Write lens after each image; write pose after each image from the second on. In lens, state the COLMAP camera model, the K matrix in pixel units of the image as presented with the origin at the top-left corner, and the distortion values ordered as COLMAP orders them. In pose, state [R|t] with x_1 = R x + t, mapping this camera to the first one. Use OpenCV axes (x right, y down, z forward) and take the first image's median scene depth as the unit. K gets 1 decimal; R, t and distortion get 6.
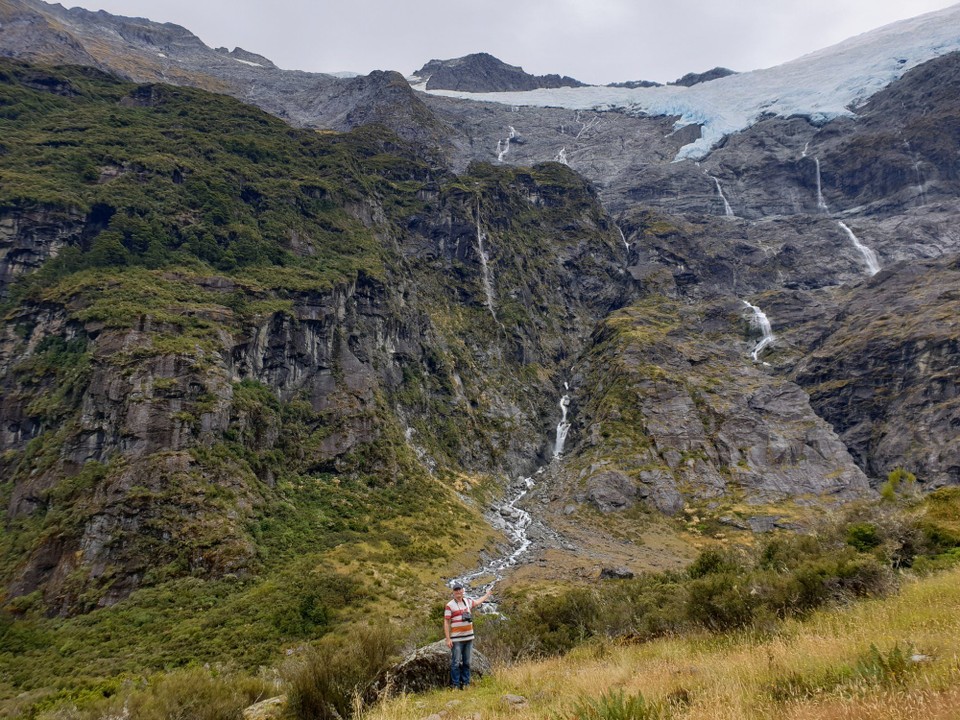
lens RADIAL K [[743.2, 0, 490.5], [0, 743.2, 364.8], [0, 0, 1]] dist [0.026001, -0.024351]
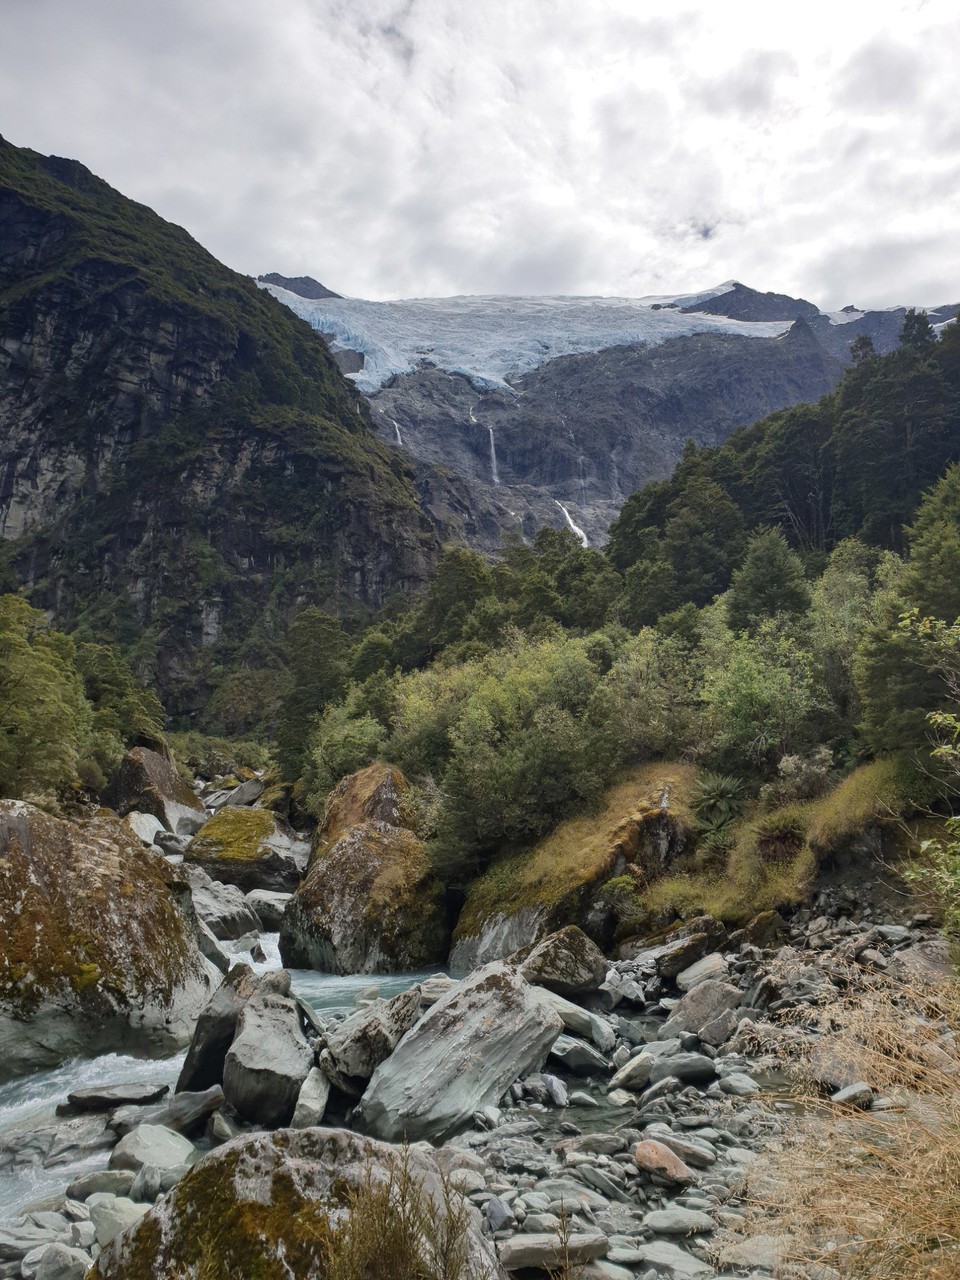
lens RADIAL K [[990.9, 0, 510.3], [0, 990.9, 644.7], [0, 0, 1]] dist [0.026001, -0.024351]
pose [[0.817208, 0.113980, 0.564960, -0.350847], [-0.109842, 0.993084, -0.041468, 0.071031], [-0.565779, -0.028168, 0.824075, -0.080654]]
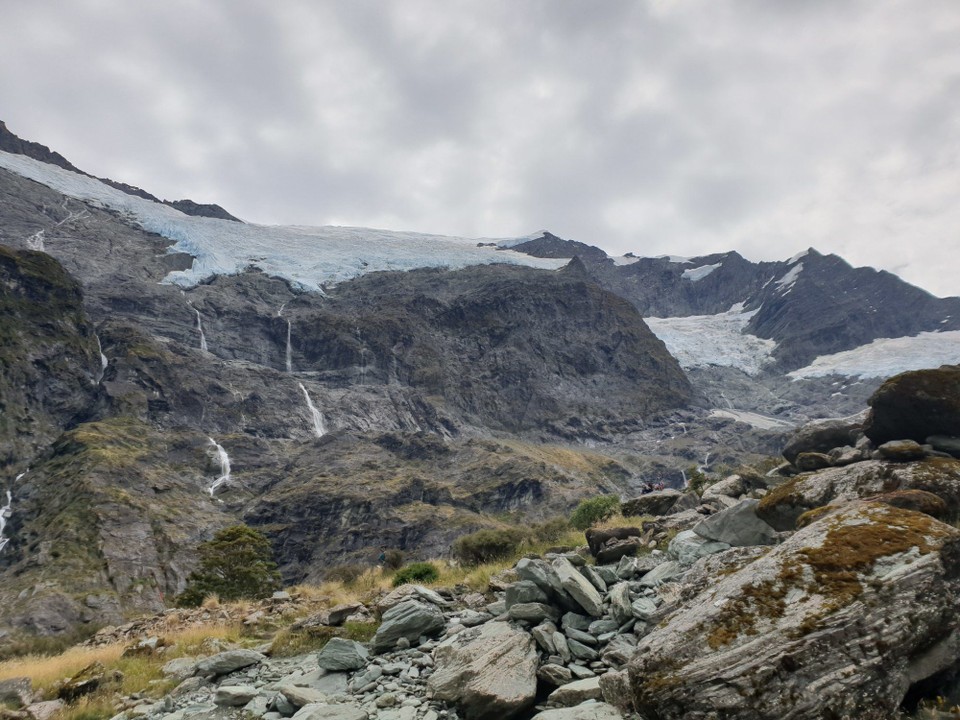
lens RADIAL K [[743.2, 0, 468.1], [0, 743.2, 368.1], [0, 0, 1]] dist [0.026001, -0.024351]
pose [[0.754854, 0.244716, 0.608531, -0.047866], [-0.140289, 0.966558, -0.214672, -0.003472], [-0.640714, 0.076676, 0.763941, -0.056150]]
